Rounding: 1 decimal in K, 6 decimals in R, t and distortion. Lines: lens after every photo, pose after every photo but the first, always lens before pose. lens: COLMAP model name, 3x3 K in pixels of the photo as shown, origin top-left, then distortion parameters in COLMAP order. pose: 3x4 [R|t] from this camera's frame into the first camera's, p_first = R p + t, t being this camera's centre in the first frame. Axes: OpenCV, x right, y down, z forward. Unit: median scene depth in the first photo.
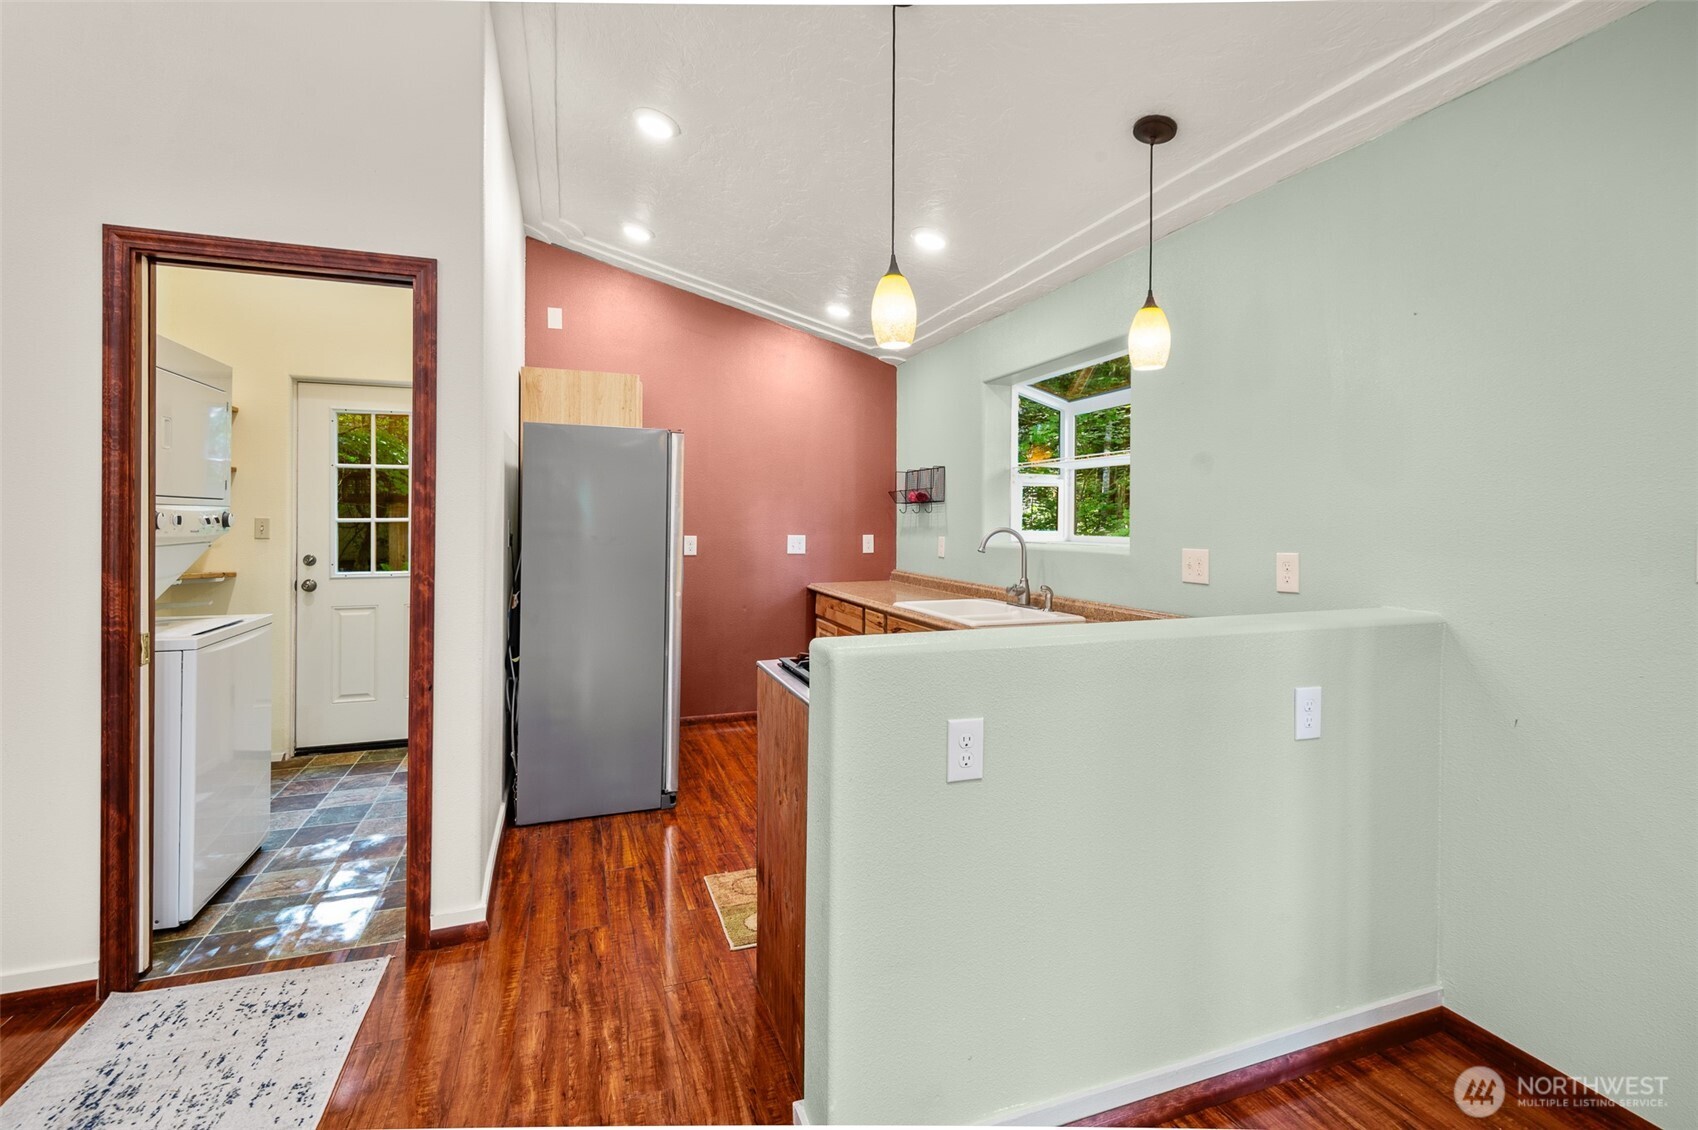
lens RADIAL K [[776.7, 0, 851.8], [0, 776.7, 514.1], [0, 0, 1]] dist [0.008219, -0.003319]
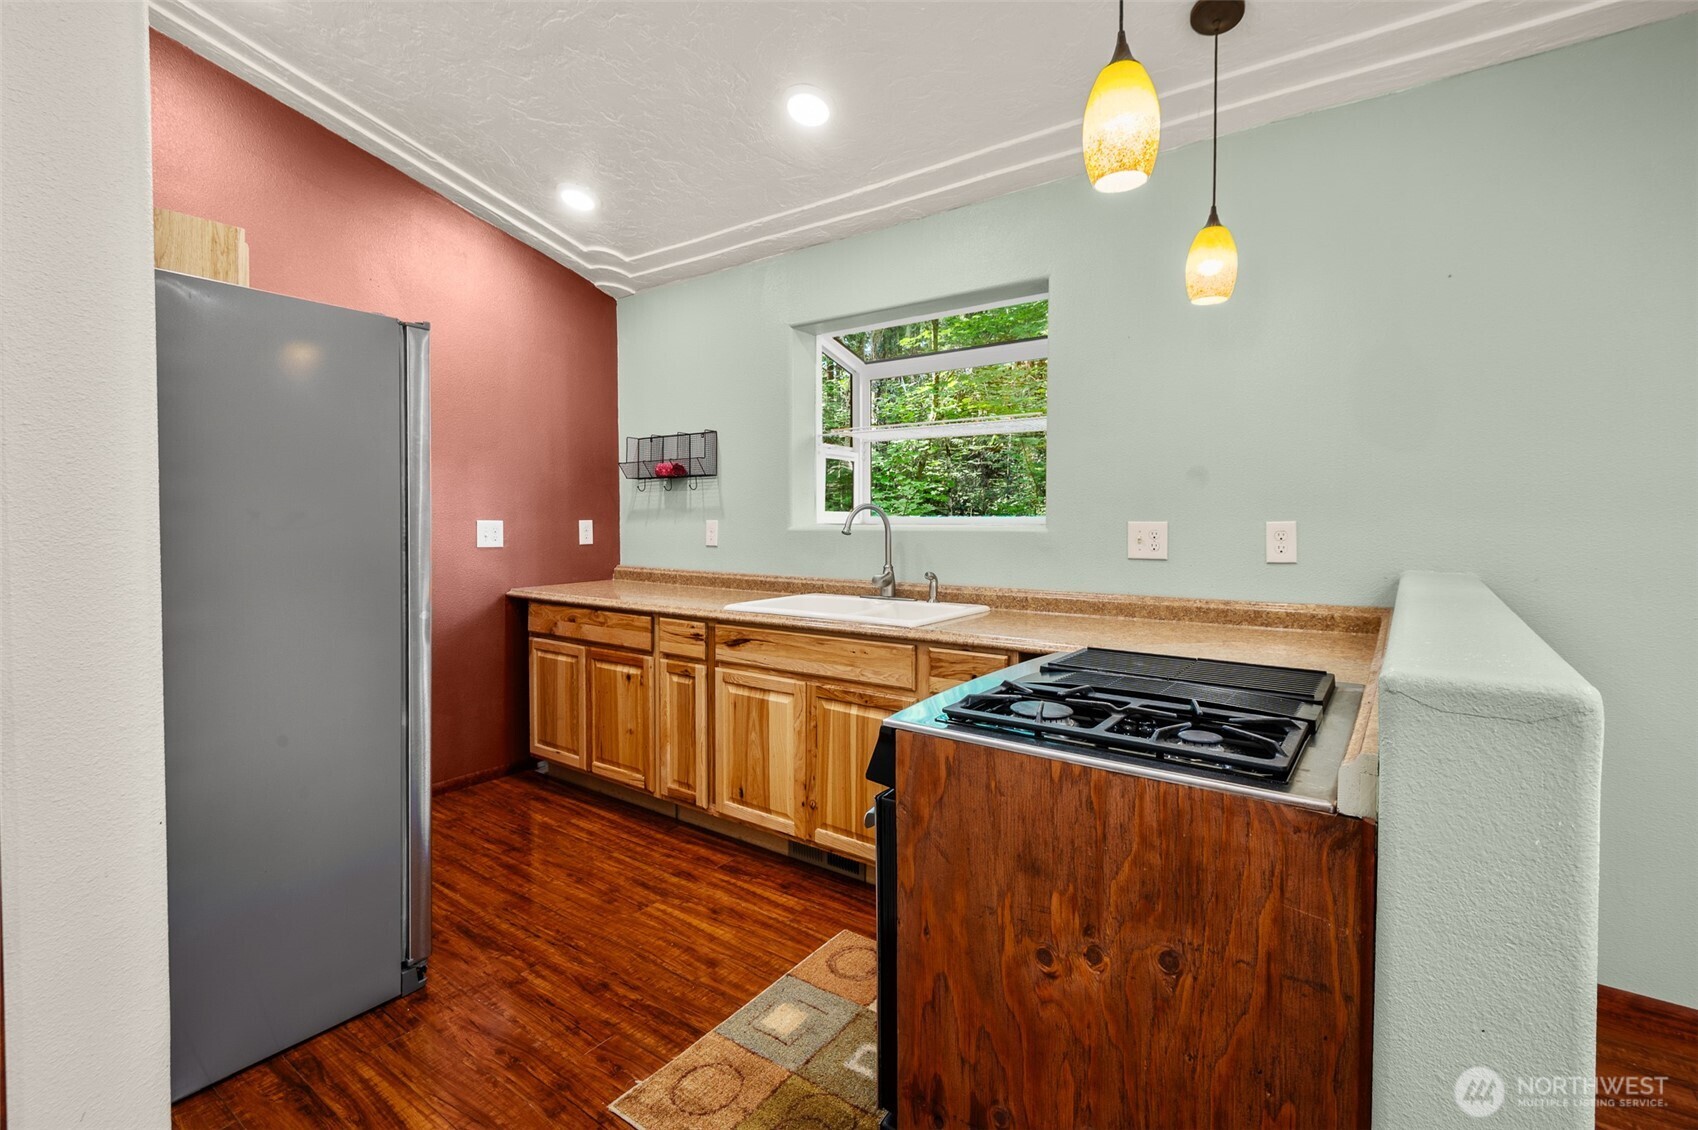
lens RADIAL K [[776.7, 0, 824.3], [0, 776.7, 536.3], [0, 0, 1]] dist [0.008219, -0.003319]
pose [[0.829175, -0.014195, 0.558808, -0.271514], [-0.002594, 0.999569, 0.029240, 0.025890], [-0.558983, -0.025694, 0.828781, 0.332093]]
